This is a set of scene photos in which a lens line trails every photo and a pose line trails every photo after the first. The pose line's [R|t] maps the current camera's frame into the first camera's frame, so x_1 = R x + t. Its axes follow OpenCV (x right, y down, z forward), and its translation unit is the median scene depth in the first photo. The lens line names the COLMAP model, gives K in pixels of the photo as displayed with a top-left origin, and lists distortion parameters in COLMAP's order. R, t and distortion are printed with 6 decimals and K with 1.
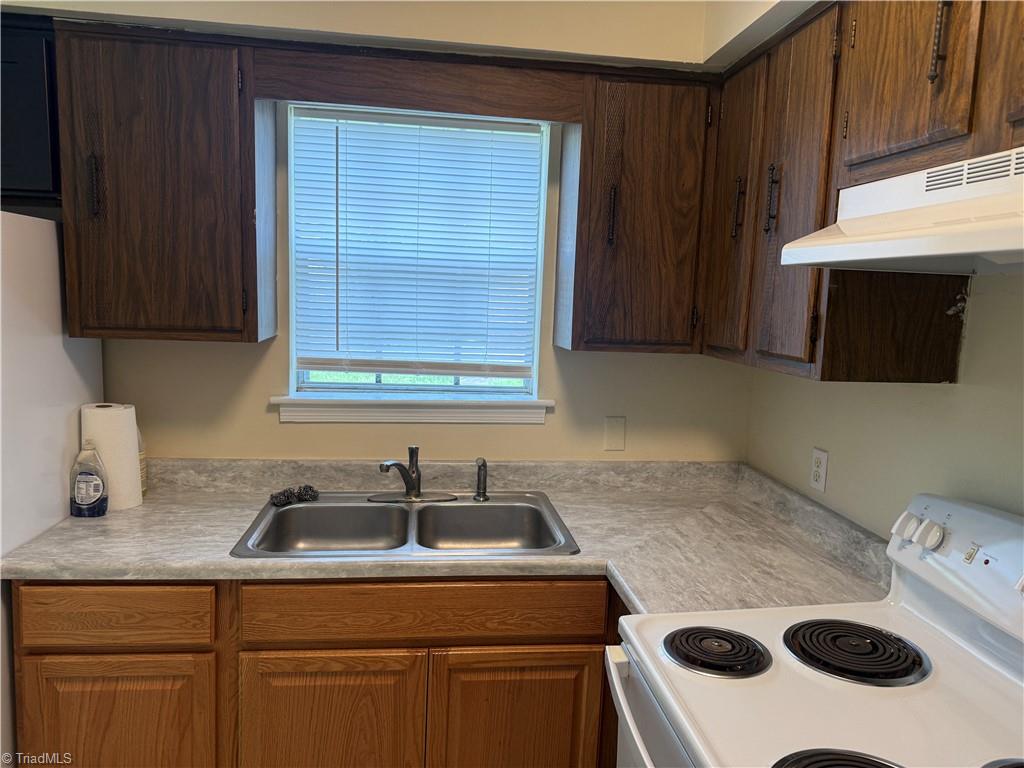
lens RADIAL K [[719.5, 0, 520.3], [0, 719.5, 386.4], [0, 0, 1]] dist [0.015443, -0.026073]
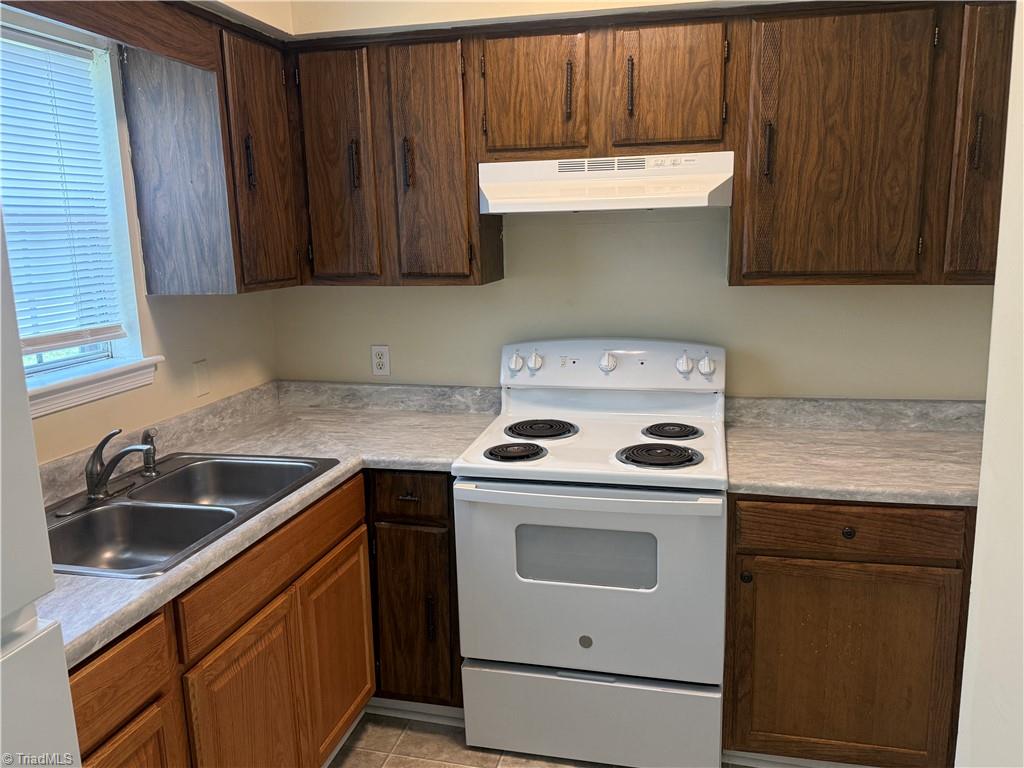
lens RADIAL K [[834.6, 0, 512.4], [0, 834.6, 383.1], [0, 0, 1]] dist [0.201898, -0.271145]
pose [[0.362218, -0.225321, 0.904450, -1.052932], [0.158488, 0.971100, 0.178453, -0.095294], [-0.918521, 0.078705, 0.387460, 0.190528]]
